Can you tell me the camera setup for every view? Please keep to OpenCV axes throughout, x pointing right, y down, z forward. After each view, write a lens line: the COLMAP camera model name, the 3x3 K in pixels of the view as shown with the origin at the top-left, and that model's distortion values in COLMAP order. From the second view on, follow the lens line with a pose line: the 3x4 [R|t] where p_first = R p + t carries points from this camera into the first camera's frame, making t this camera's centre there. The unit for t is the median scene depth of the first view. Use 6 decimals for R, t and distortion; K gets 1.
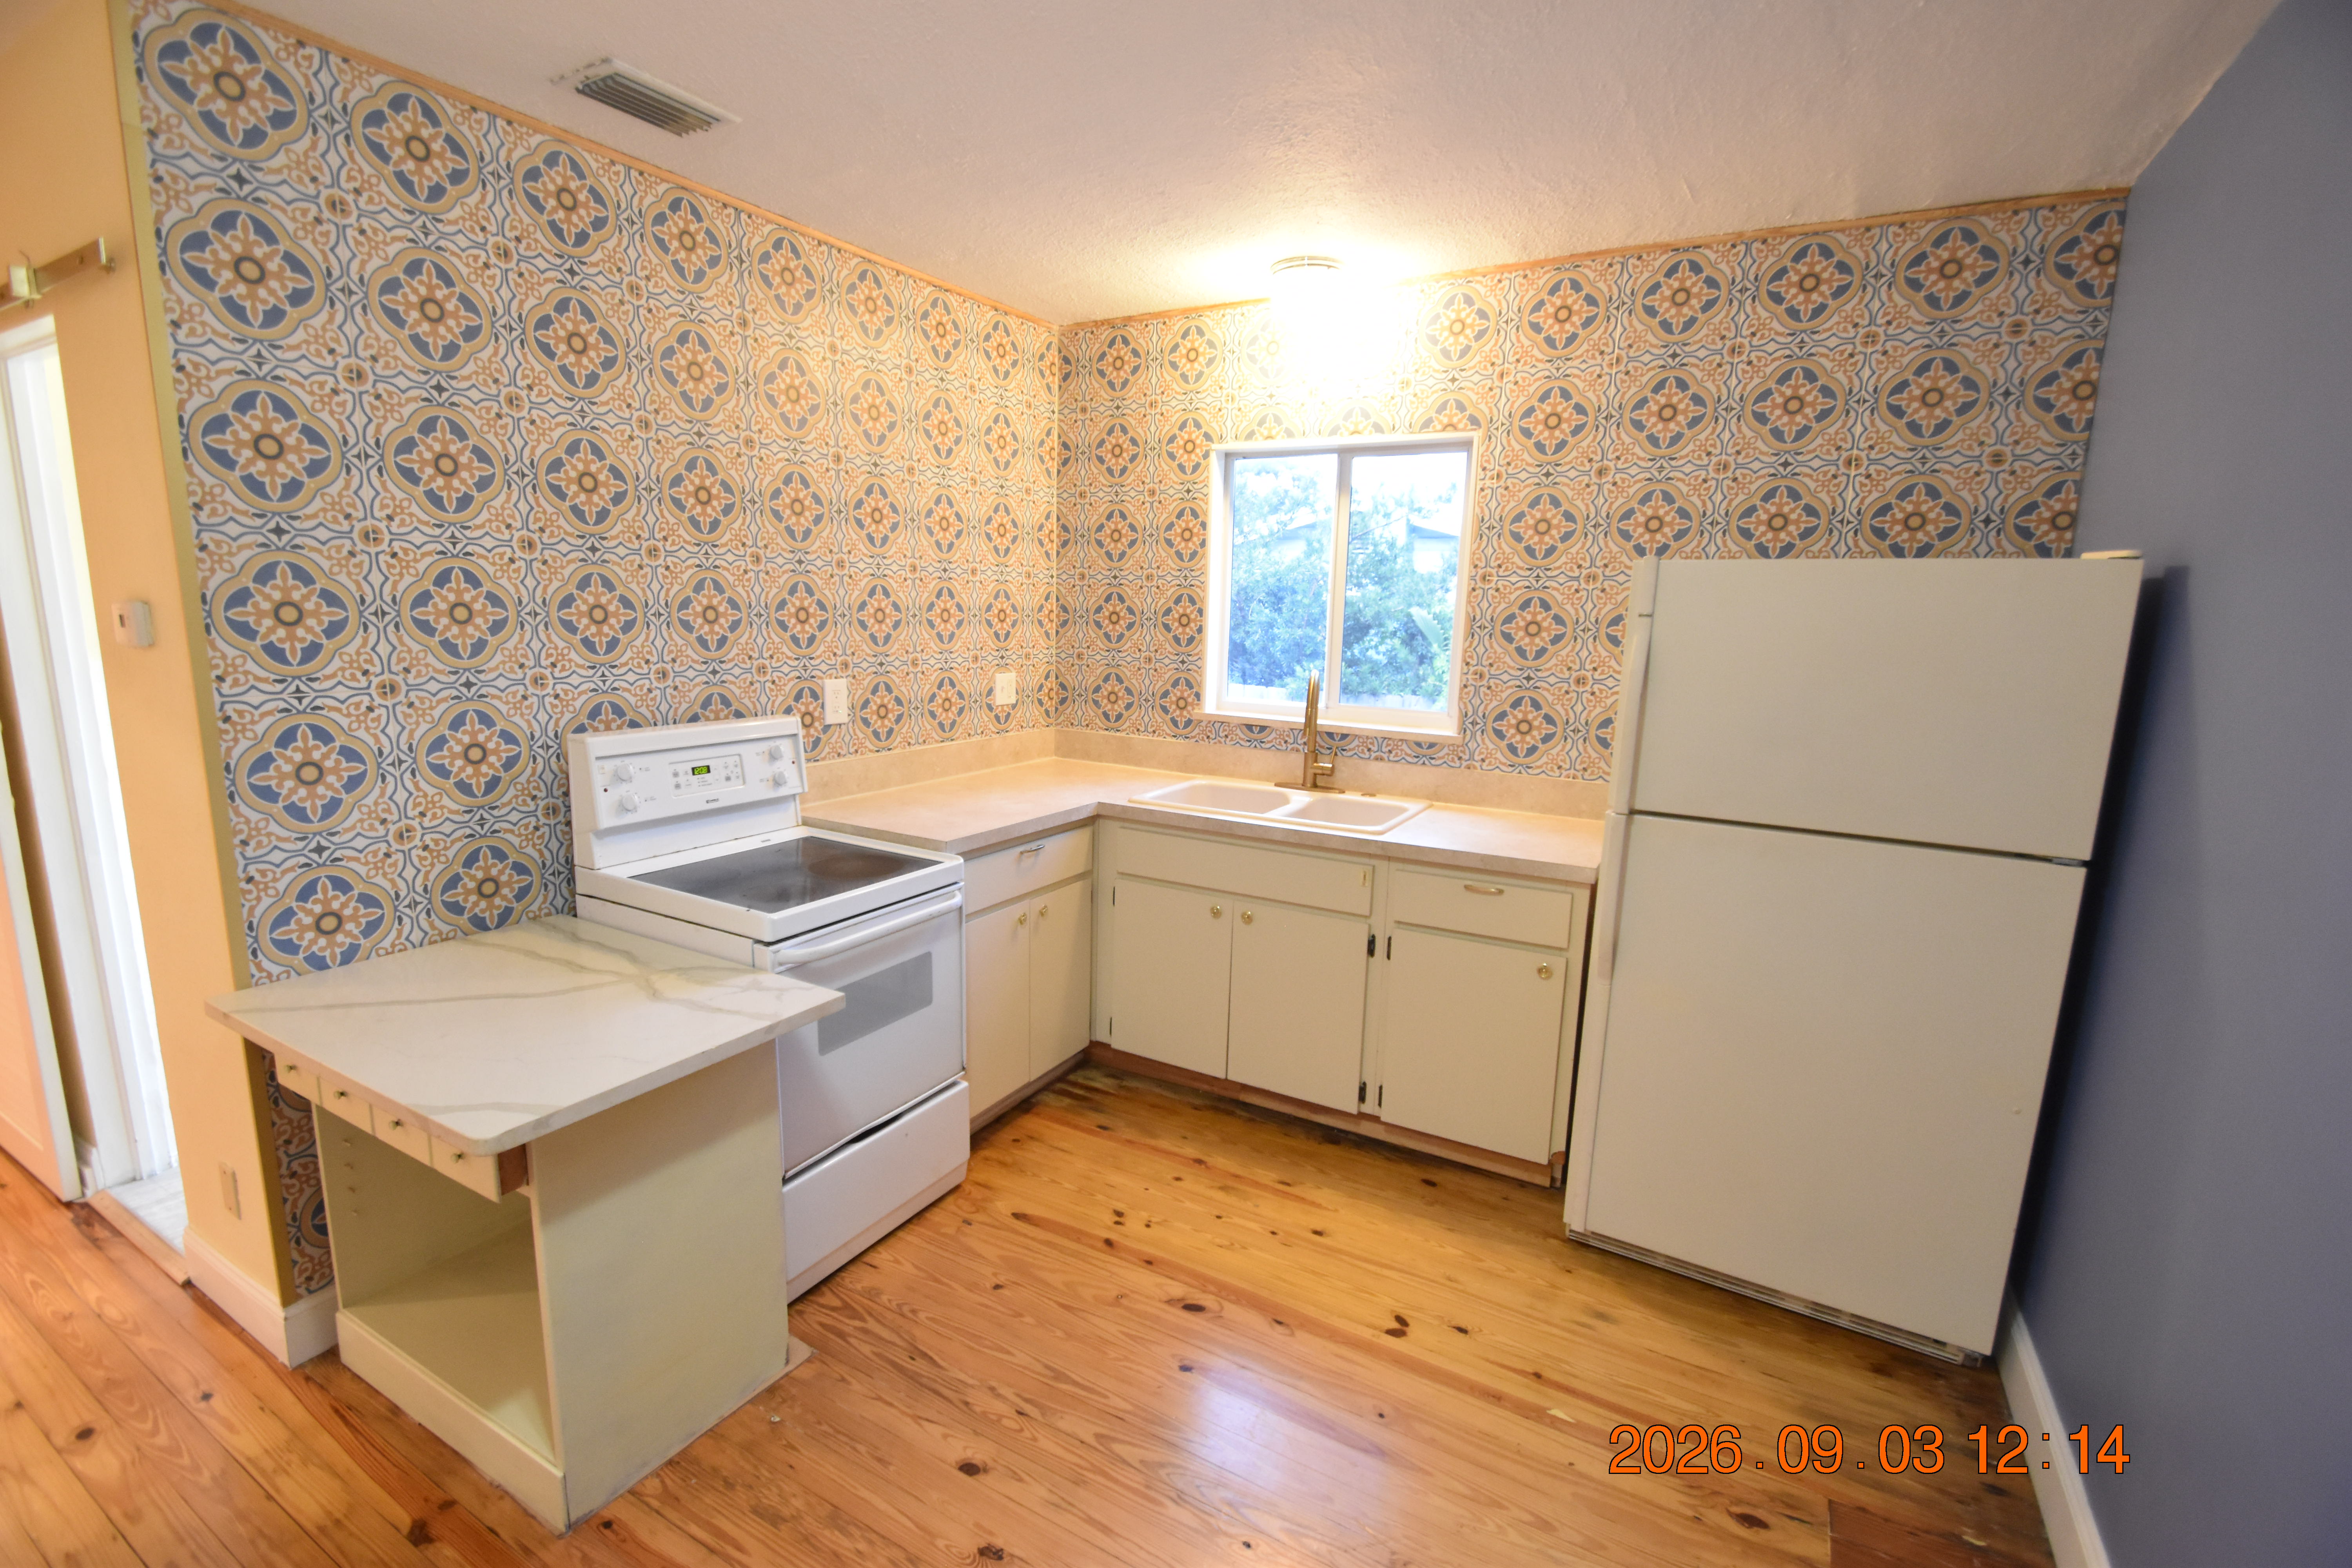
lens RADIAL K [[1026.2, 0, 1178.4], [0, 1026.2, 788.3], [0, 0, 1]] dist [0.002521, -0.010772]
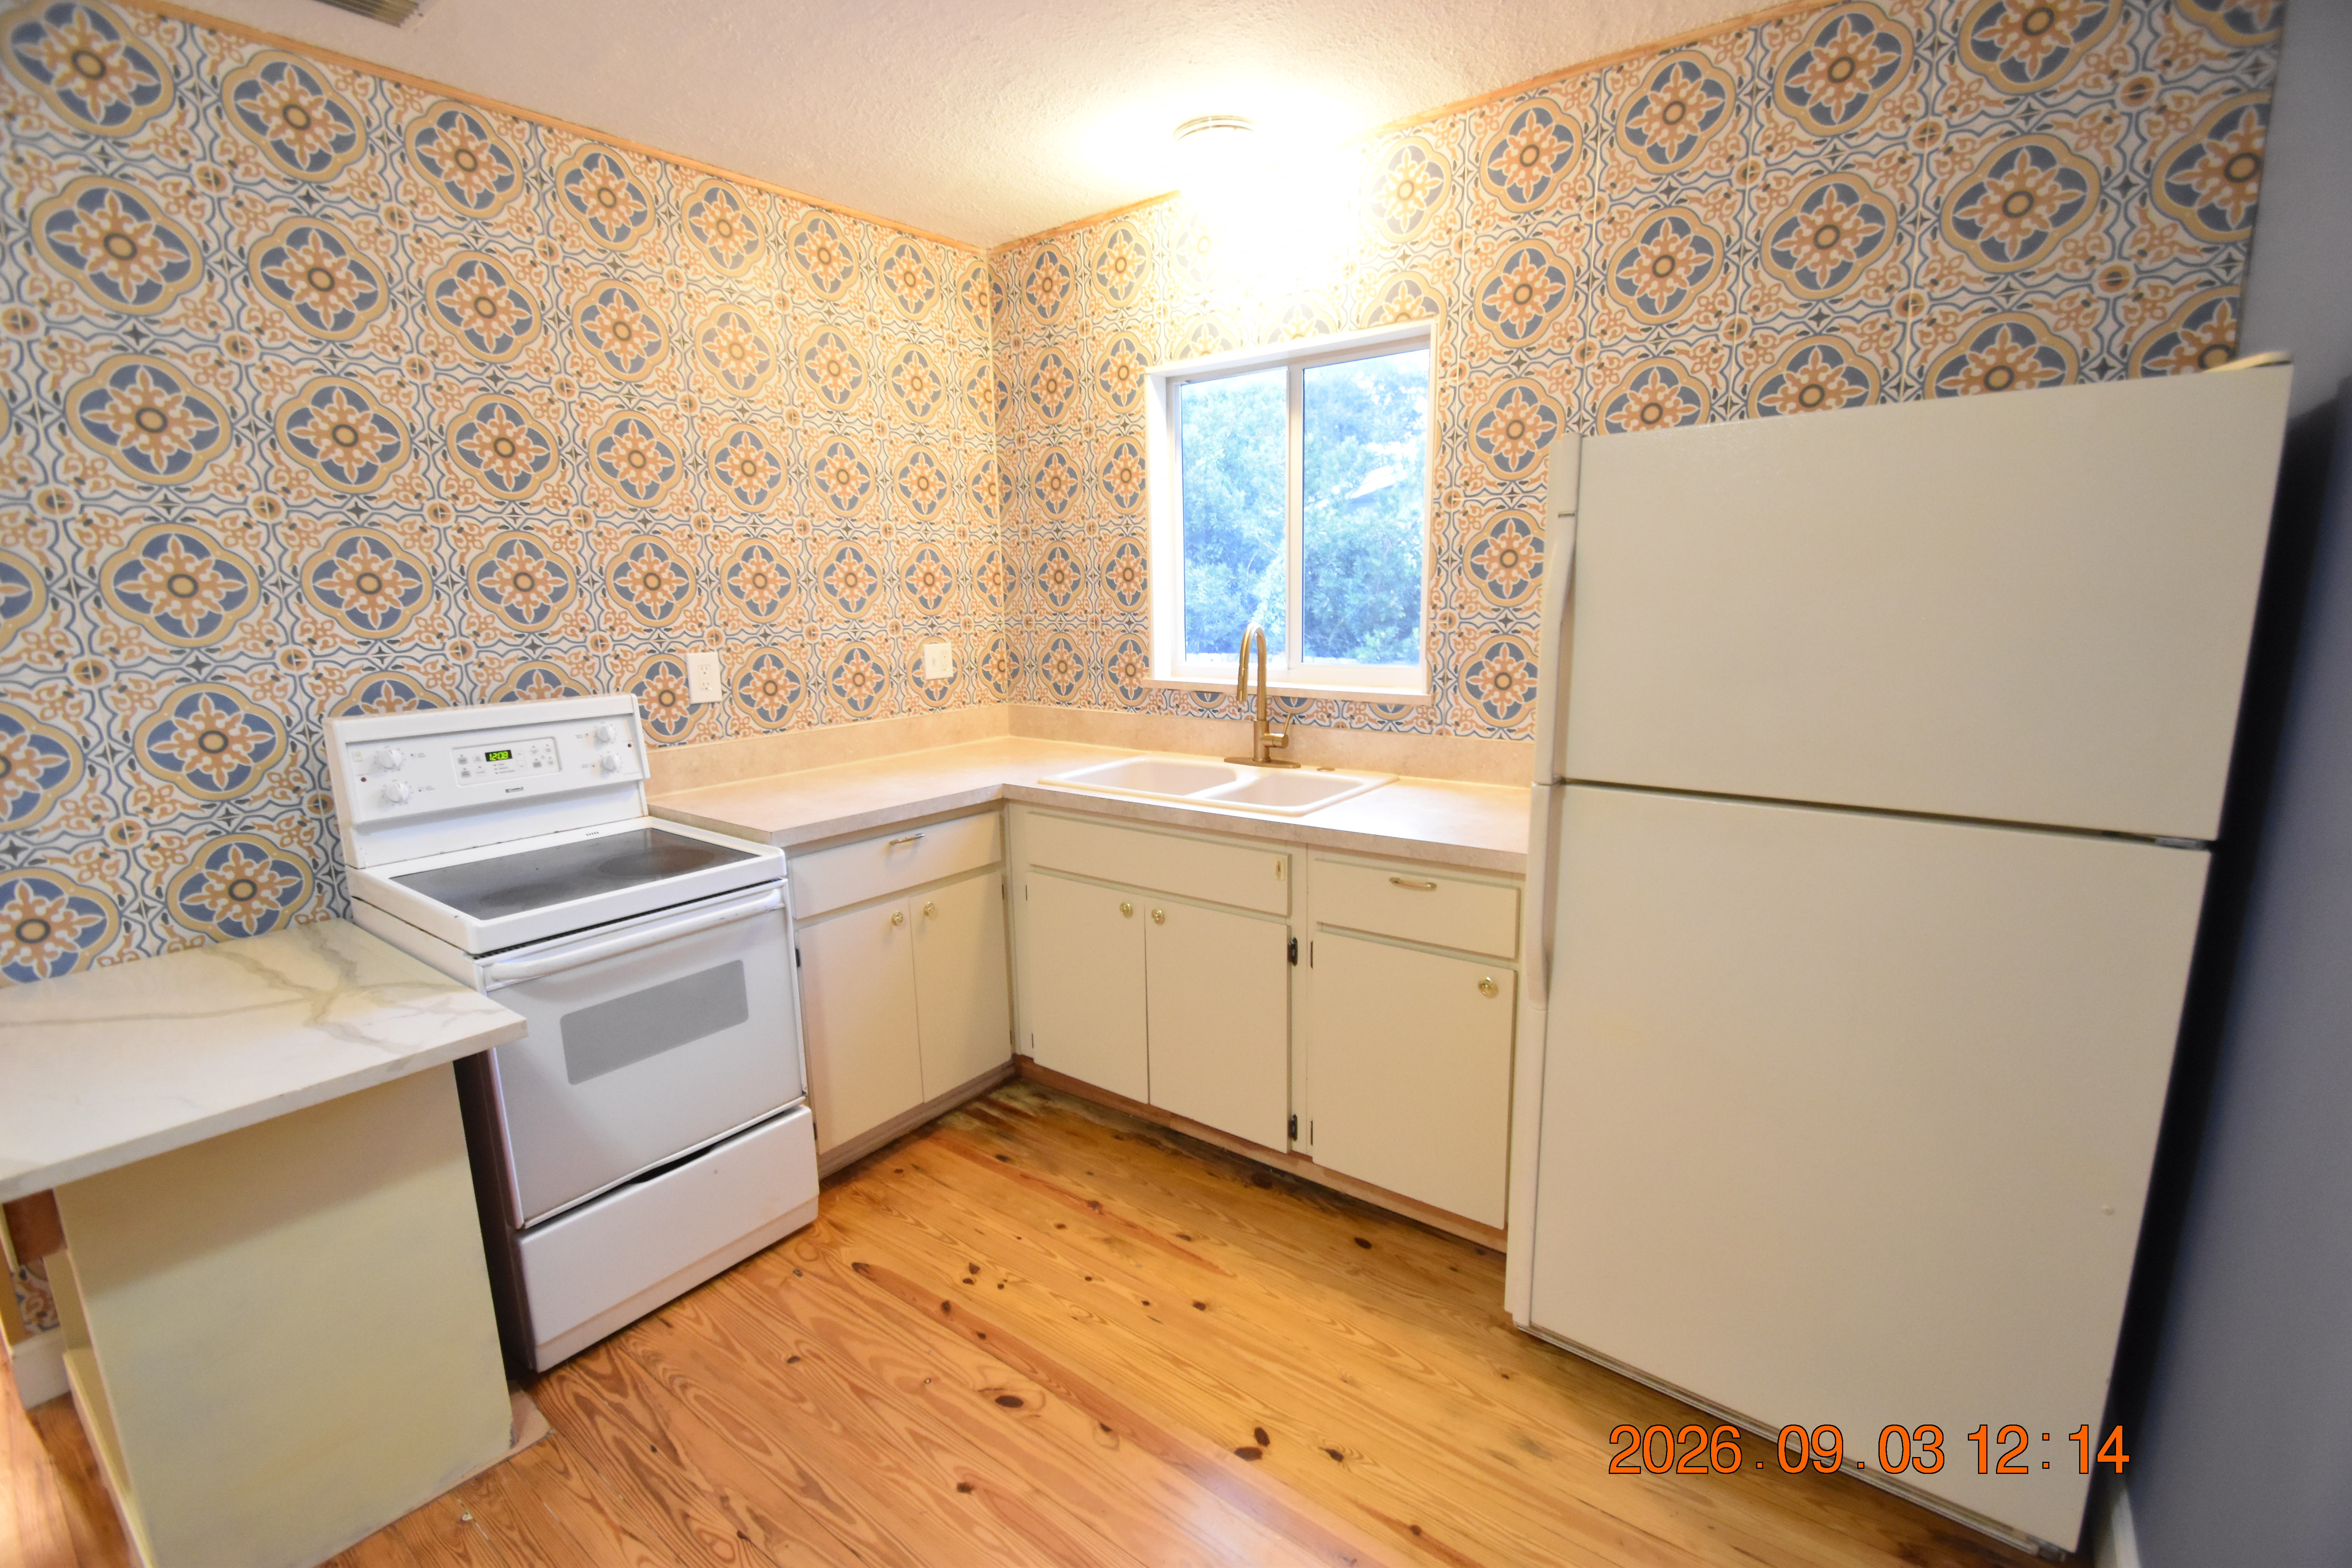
lens RADIAL K [[1026.2, 0, 1188.4], [0, 1026.2, 788.7], [0, 0, 1]] dist [0.002521, -0.010772]
pose [[0.990364, -0.018923, -0.137188, 0.226101], [0.020922, 0.999695, 0.013142, 0.010700], [0.136898, -0.015886, 0.990458, 0.182020]]
